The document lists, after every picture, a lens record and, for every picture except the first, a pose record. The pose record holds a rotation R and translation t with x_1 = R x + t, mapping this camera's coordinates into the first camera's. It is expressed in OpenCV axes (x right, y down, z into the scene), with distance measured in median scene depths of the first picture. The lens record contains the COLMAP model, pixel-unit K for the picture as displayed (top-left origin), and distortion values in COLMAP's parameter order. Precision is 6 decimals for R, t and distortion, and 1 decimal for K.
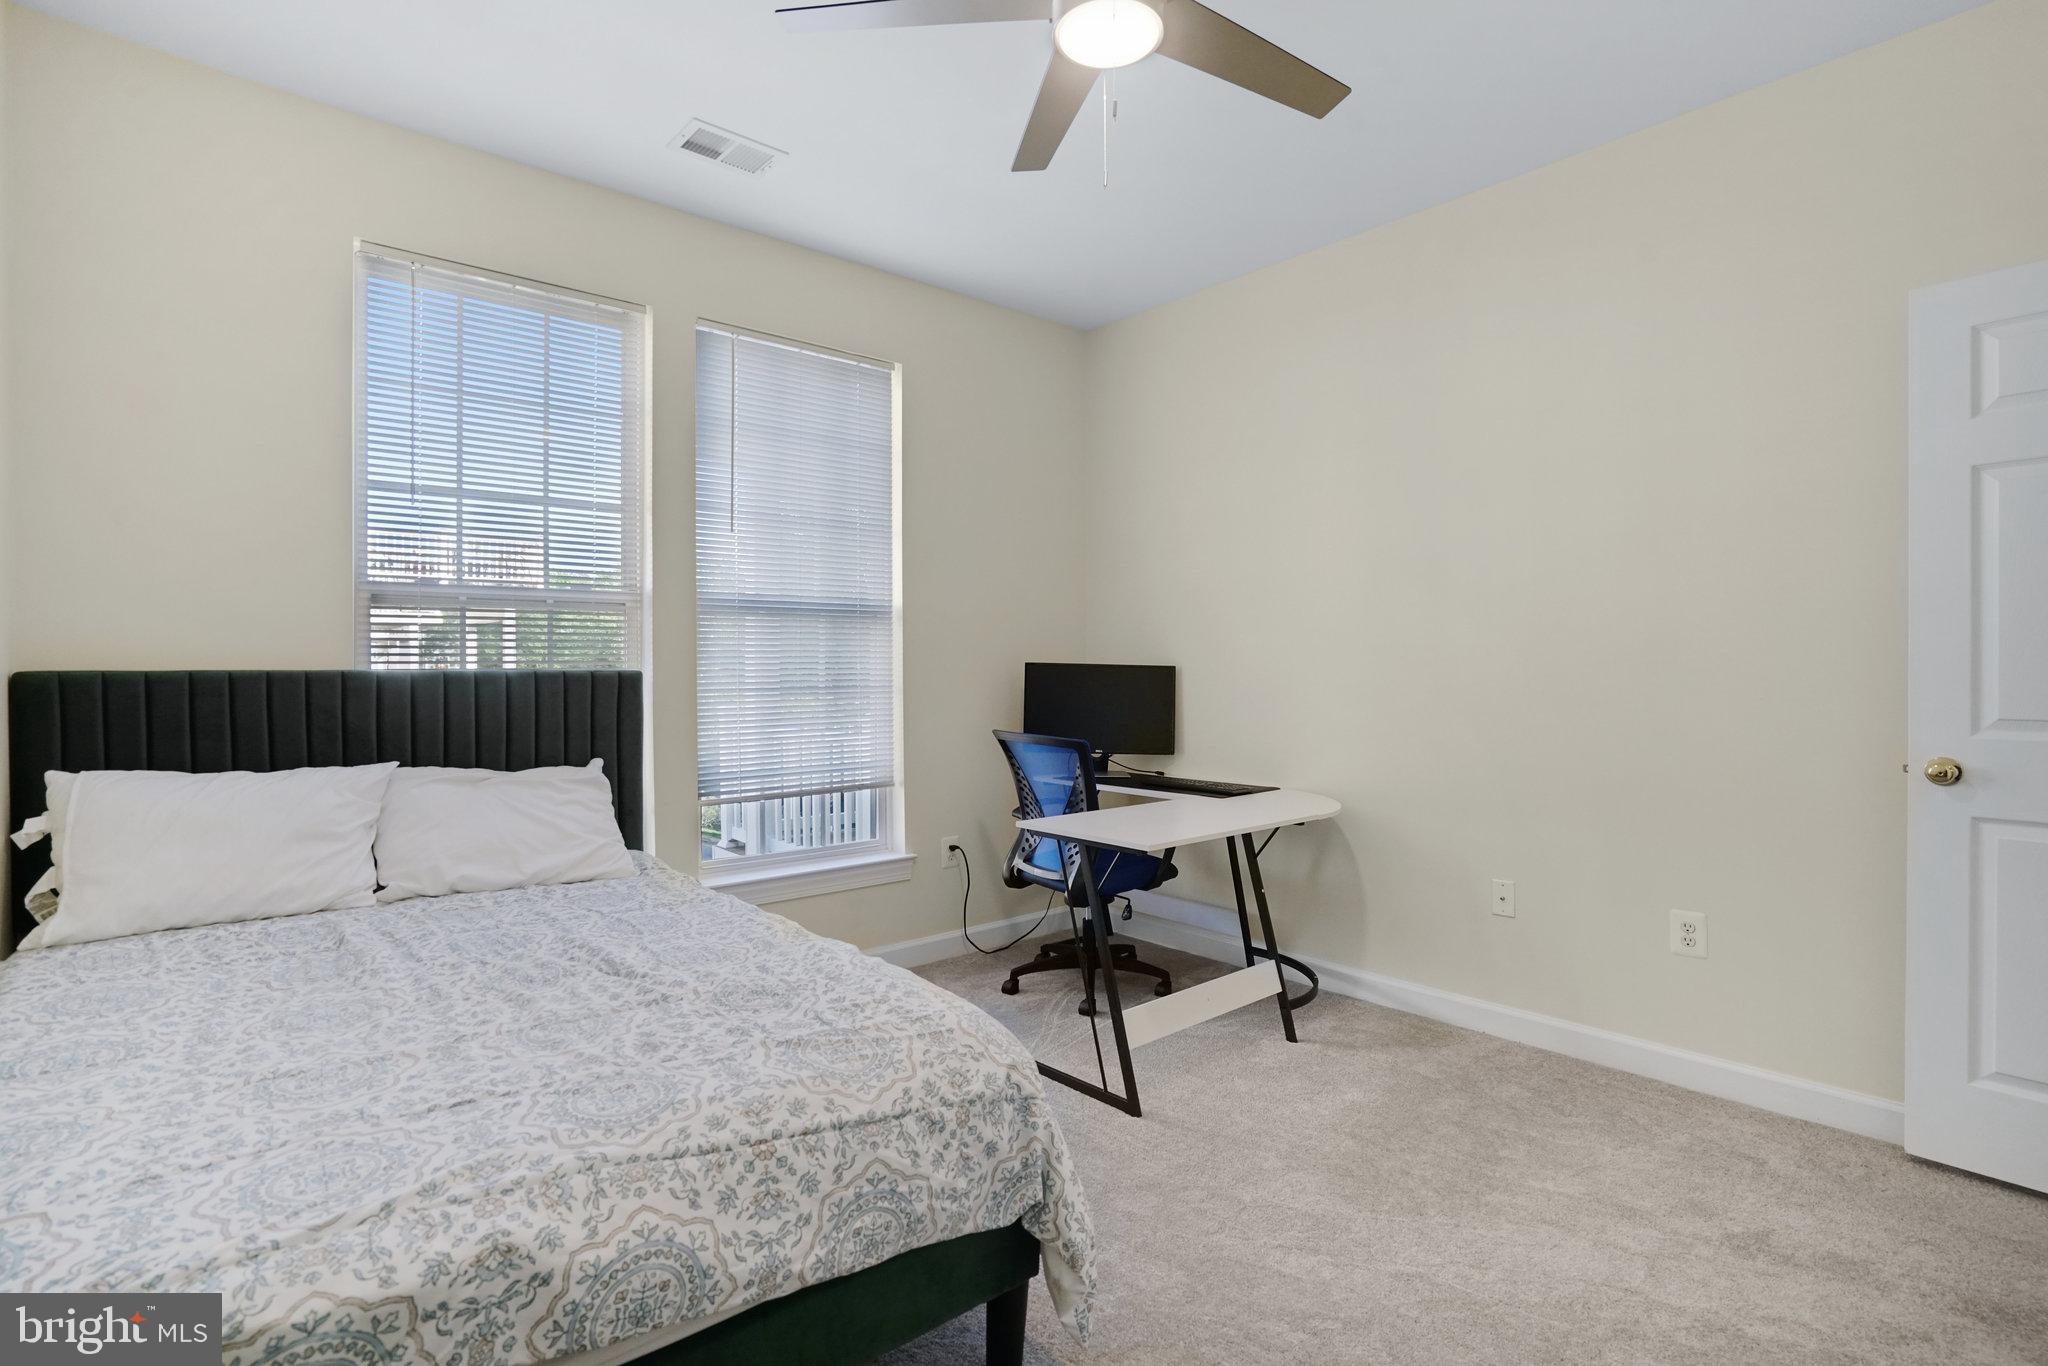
lens RADIAL K [[973.9, 0, 998.3], [0, 973.9, 684.6], [0, 0, 1]] dist [-0.051086, 0.021616]
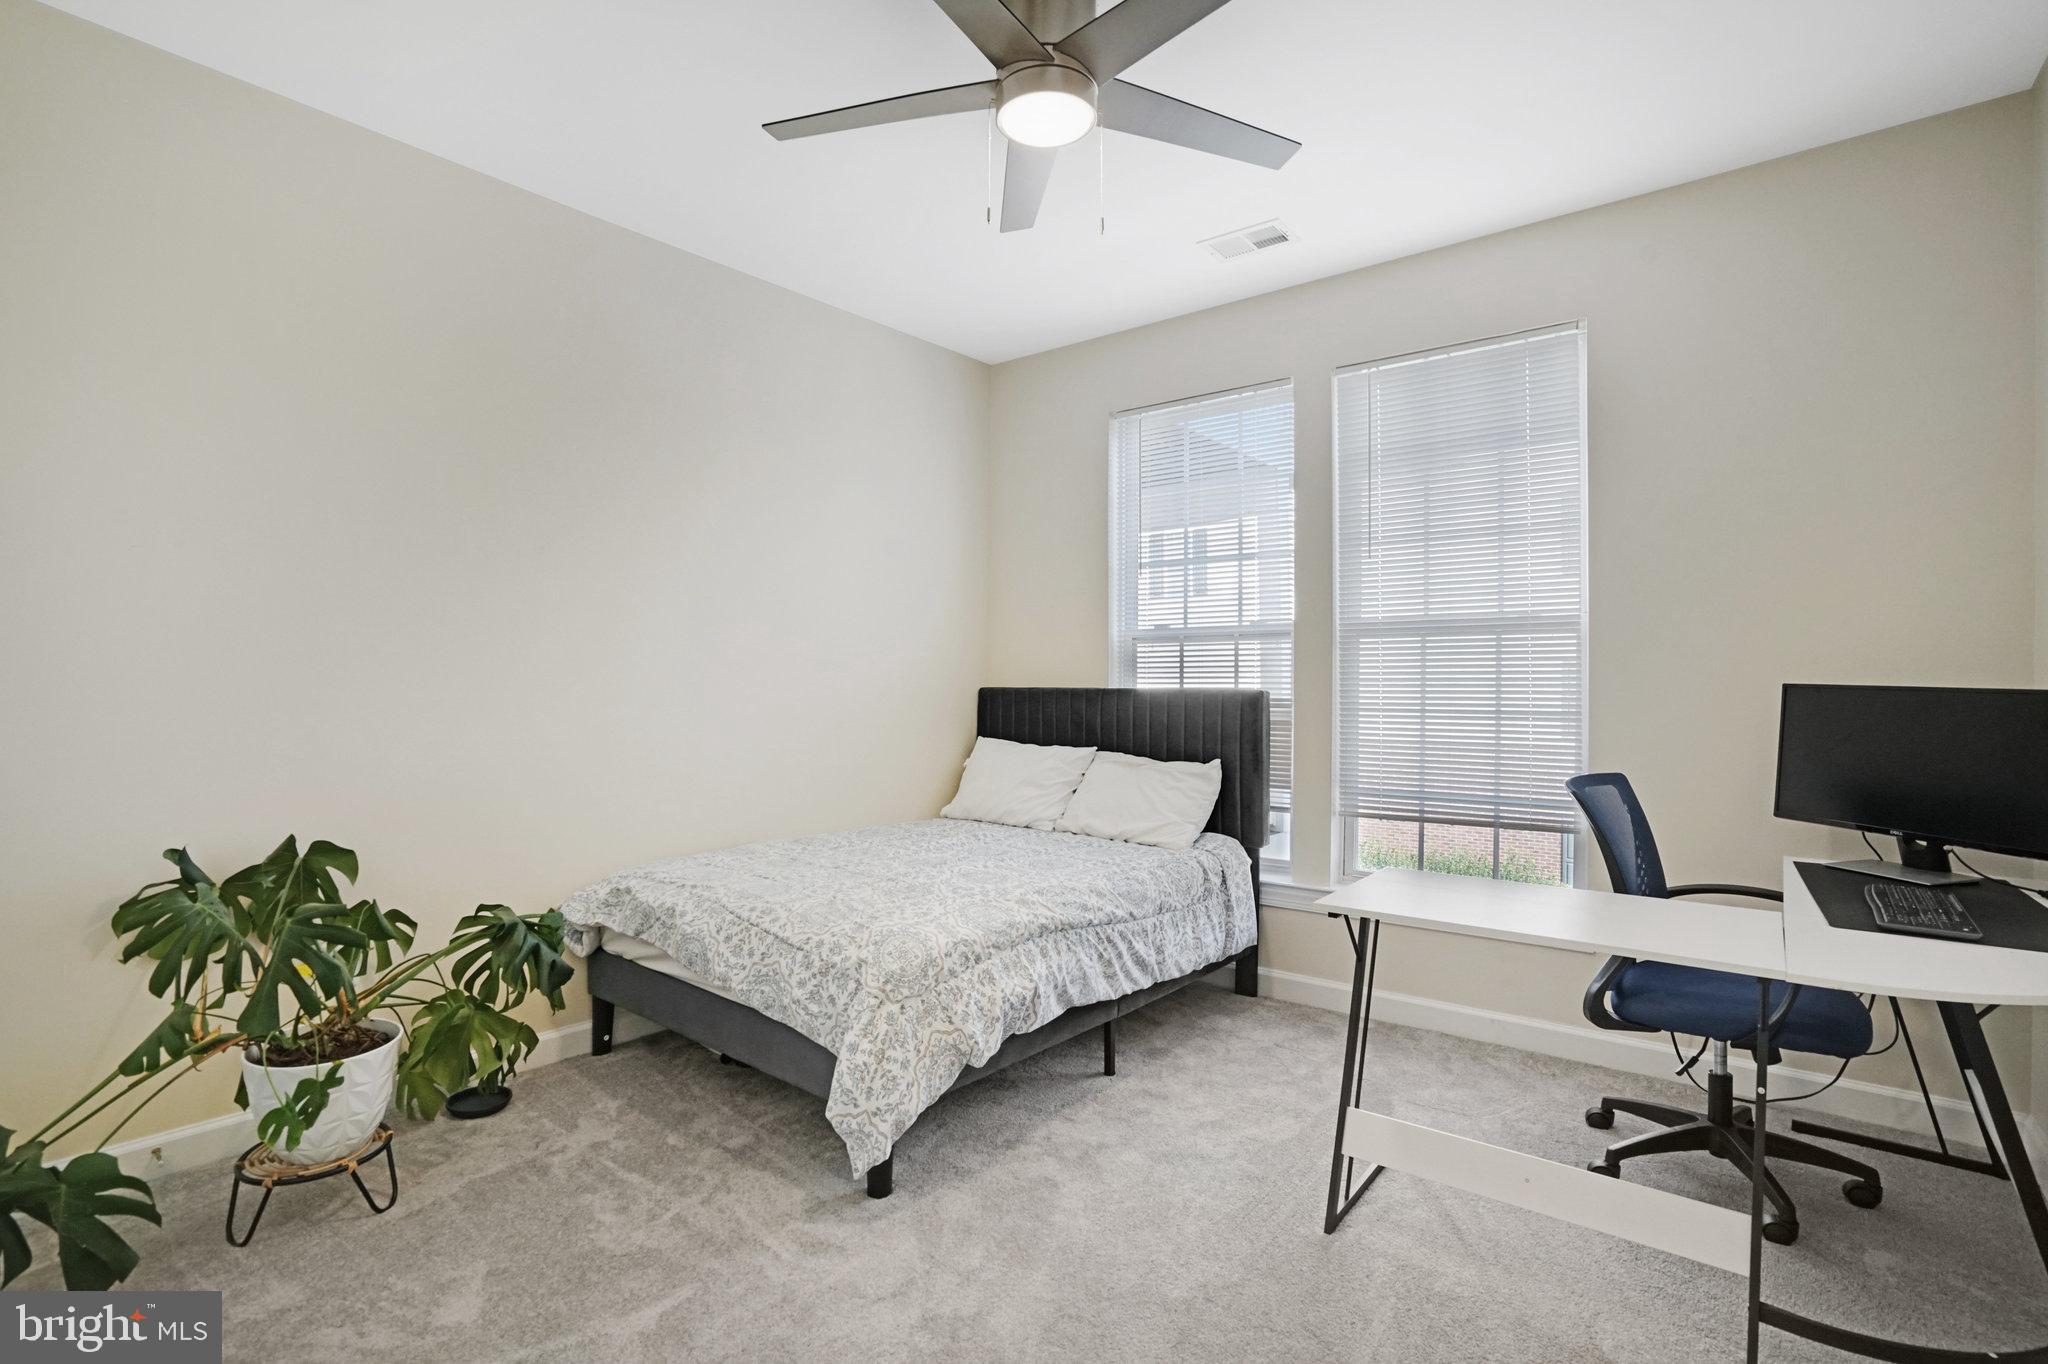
lens RADIAL K [[973.9, 0, 998.3], [0, 973.9, 683.6], [0, 0, 1]] dist [-0.051086, 0.021616]
pose [[0.166495, 0.001993, -0.986040, 1.632035], [-0.021538, 0.999767, -0.001616, -0.029195], [0.985807, 0.021506, 0.166499, 1.038282]]
